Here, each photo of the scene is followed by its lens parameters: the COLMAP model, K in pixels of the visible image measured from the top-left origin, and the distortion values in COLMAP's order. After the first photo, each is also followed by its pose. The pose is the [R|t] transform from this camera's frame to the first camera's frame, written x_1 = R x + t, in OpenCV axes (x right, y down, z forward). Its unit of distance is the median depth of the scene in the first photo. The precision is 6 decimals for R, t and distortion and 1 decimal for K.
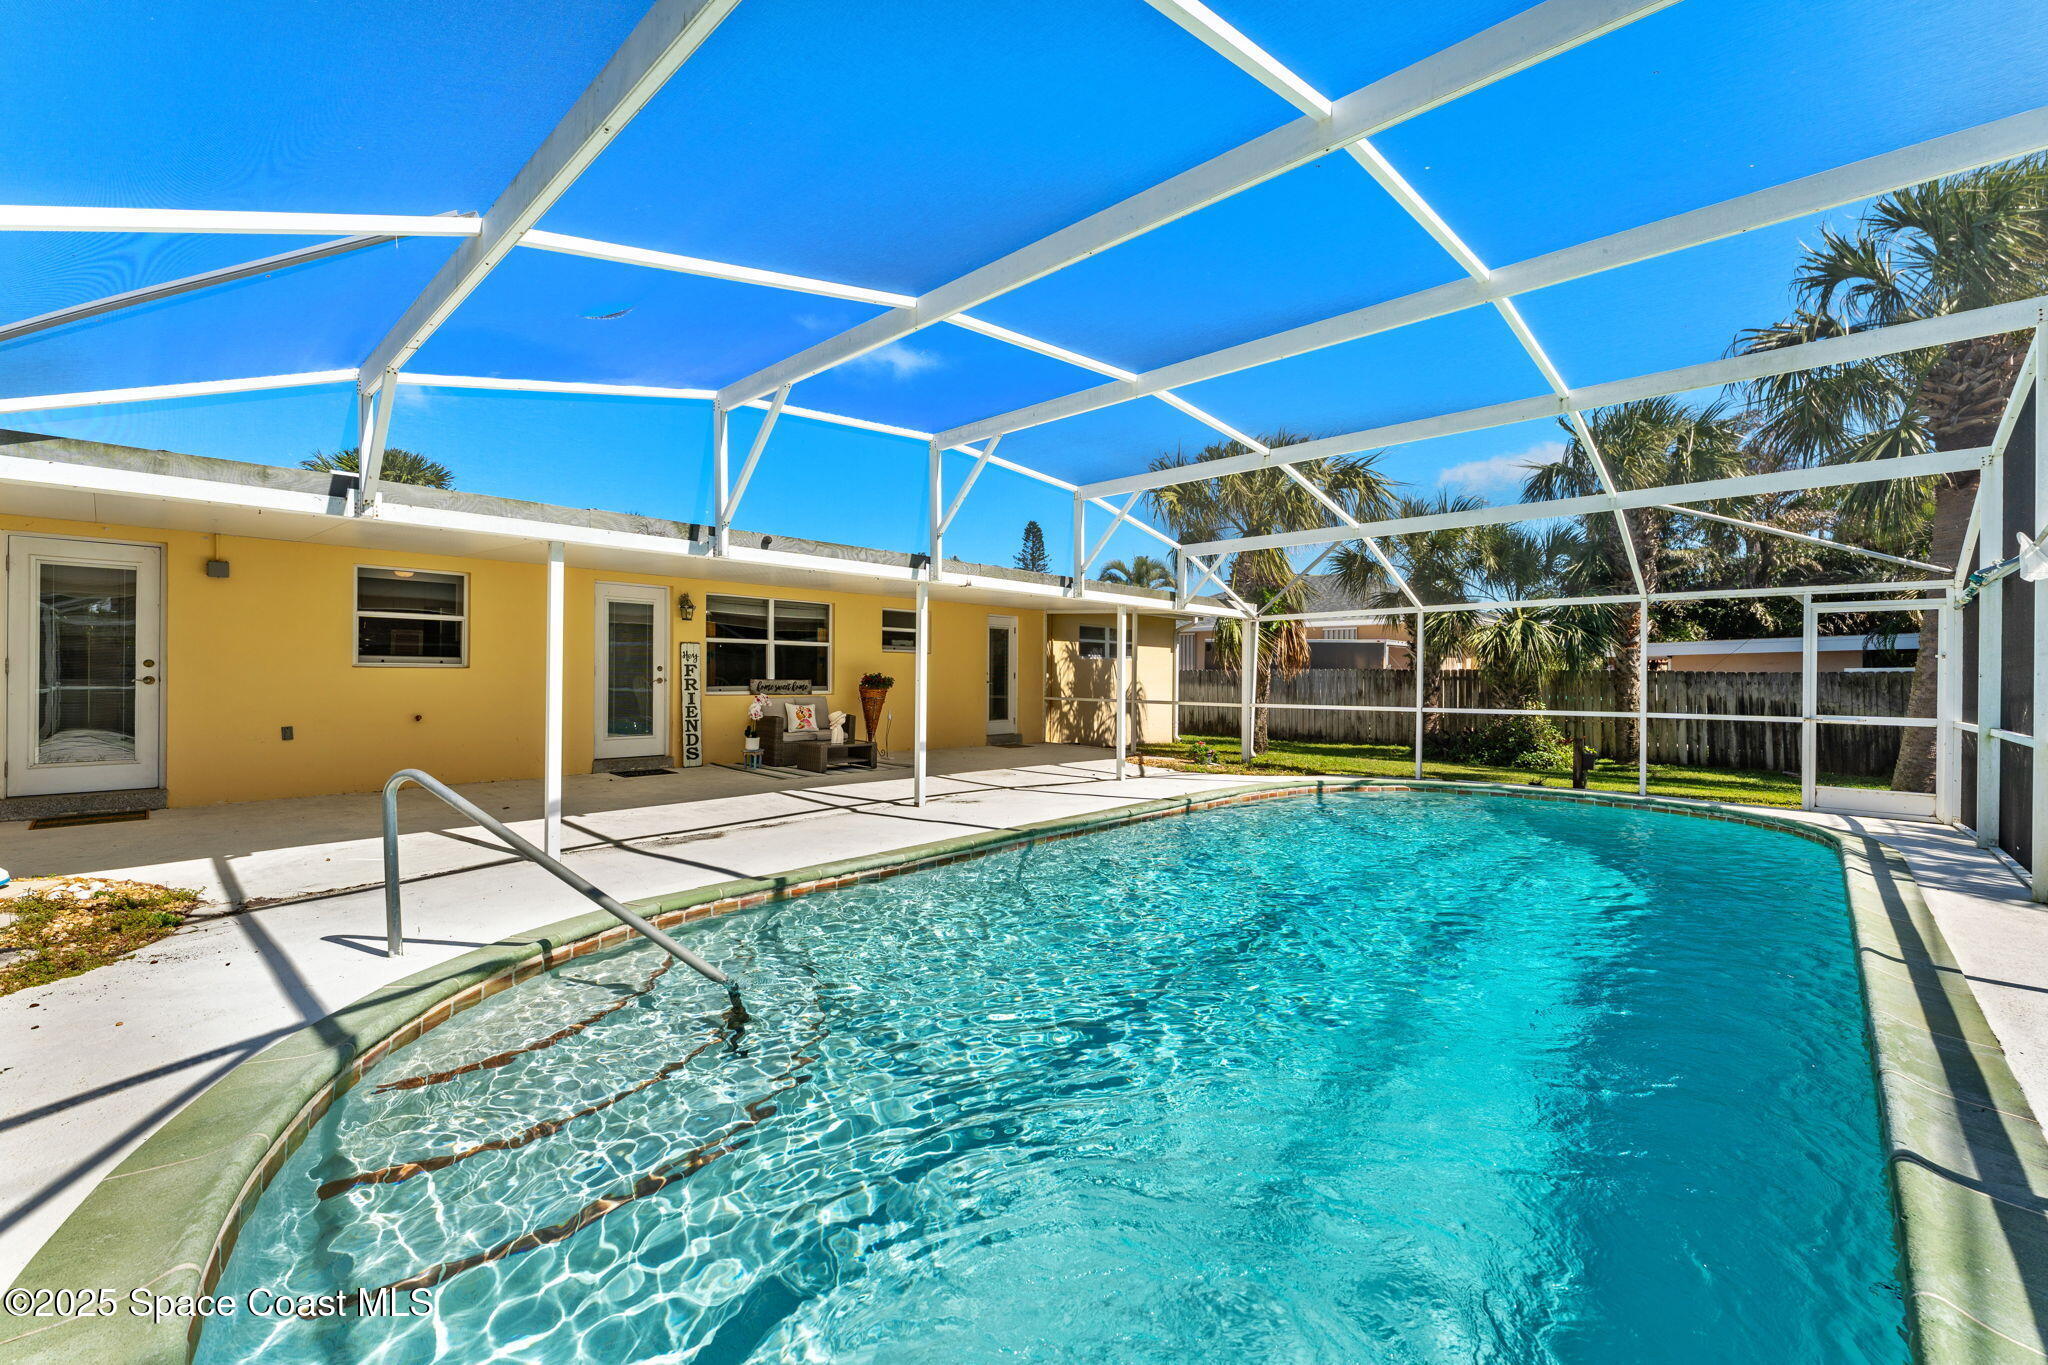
lens RADIAL K [[822.1, 0, 1019.6], [0, 822.1, 679.5], [0, 0, 1]] dist [0.000448, 0.000008]
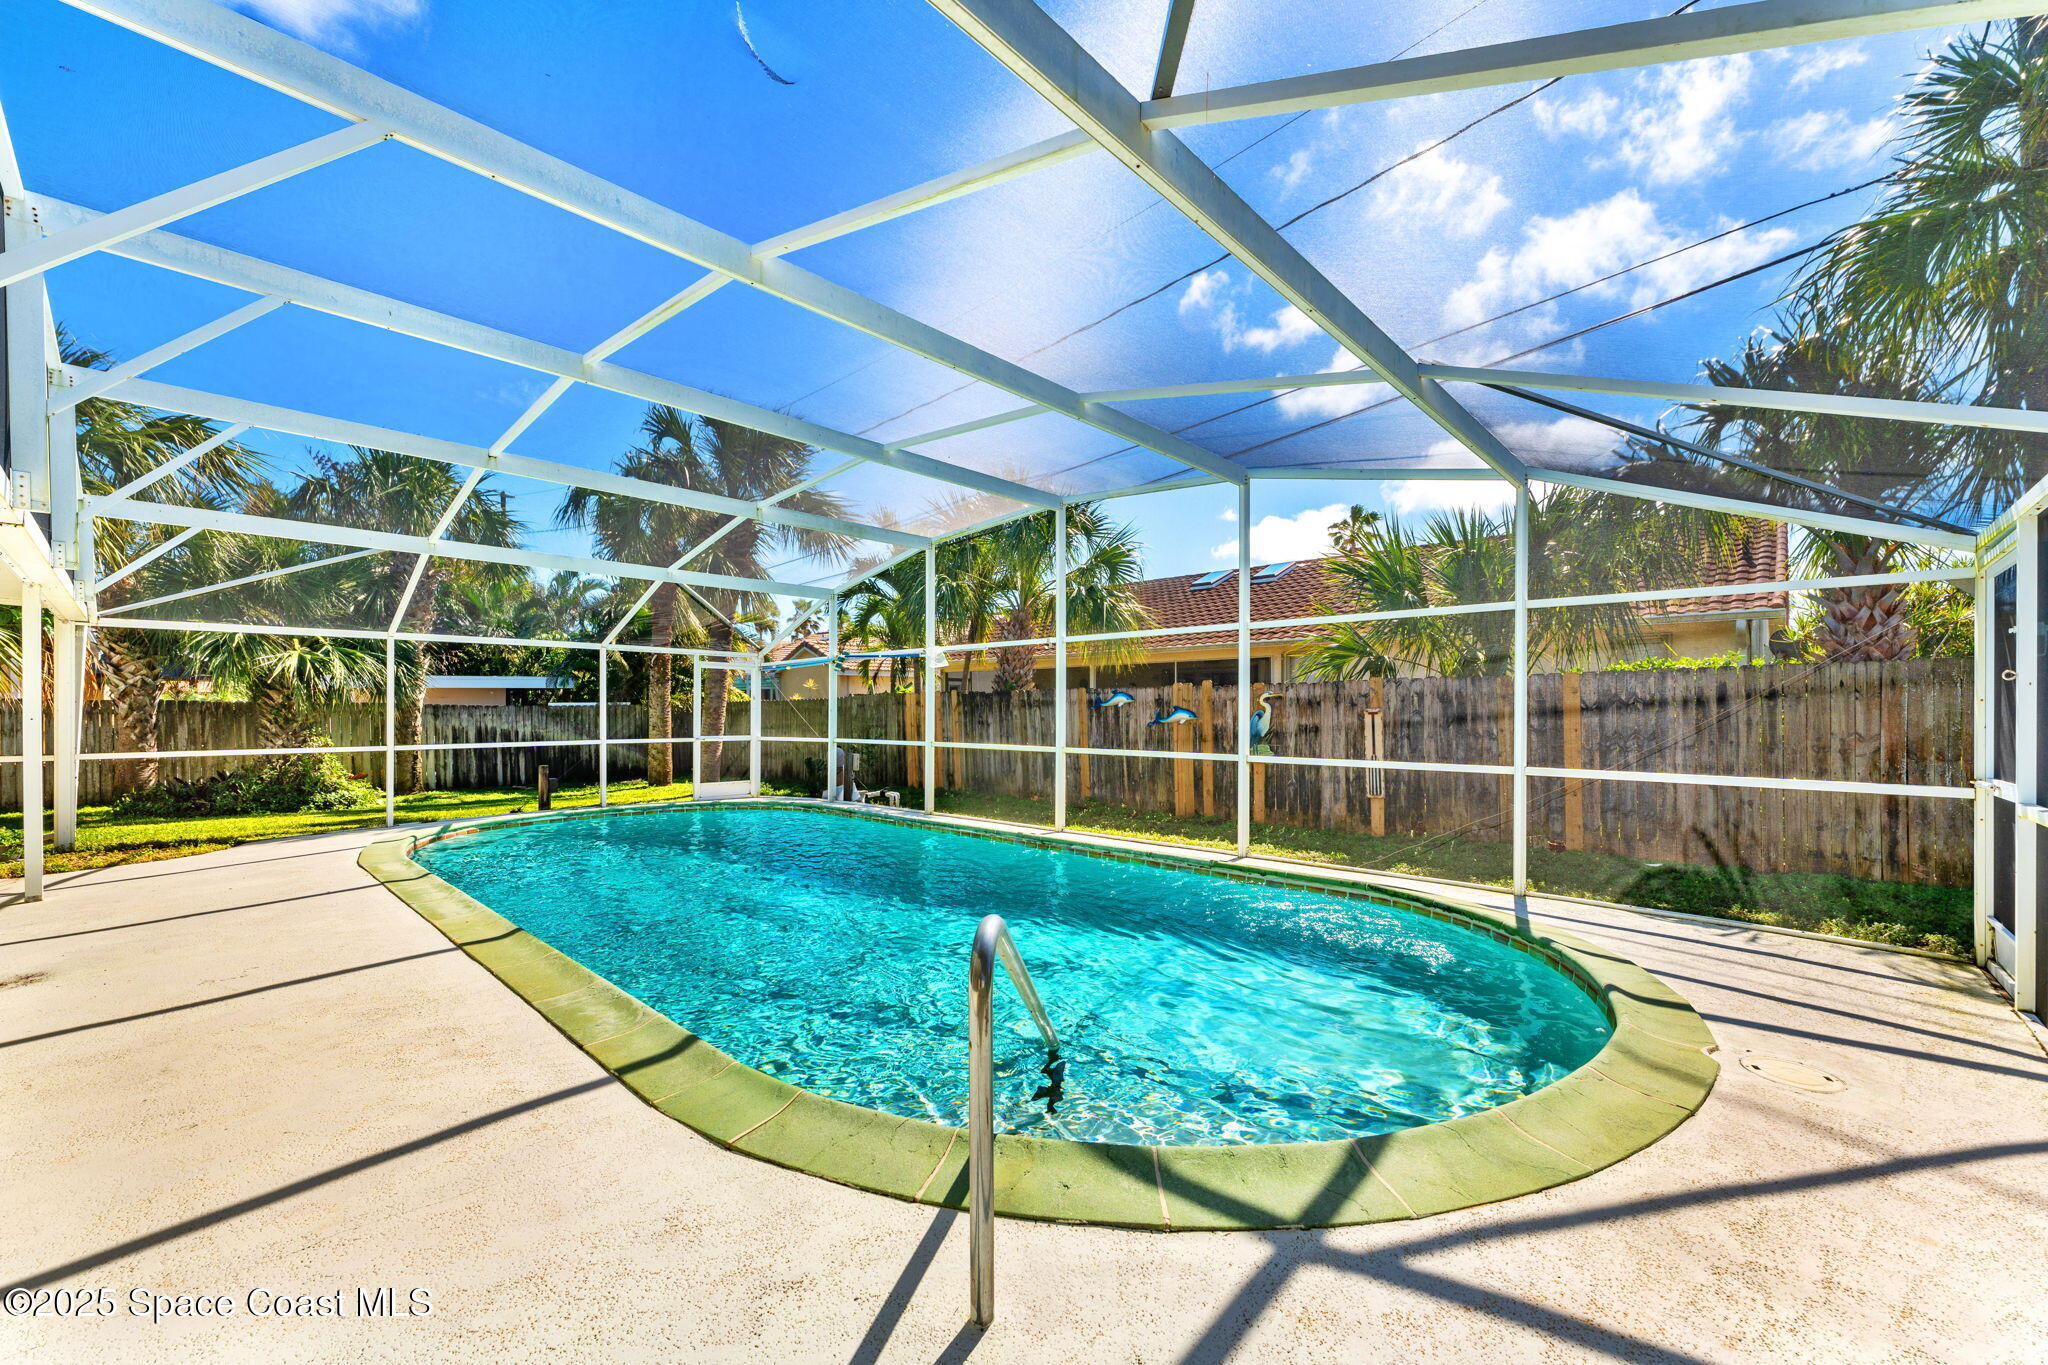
lens RADIAL K [[822.1, 0, 1019.6], [0, 822.1, 679.5], [0, 0, 1]] dist [0.000448, 0.000008]
pose [[0.001666, 0.034267, 0.999411, -0.369717], [0.002397, 0.999410, -0.034271, -0.004541], [-0.999996, 0.002453, 0.001583, 0.294833]]
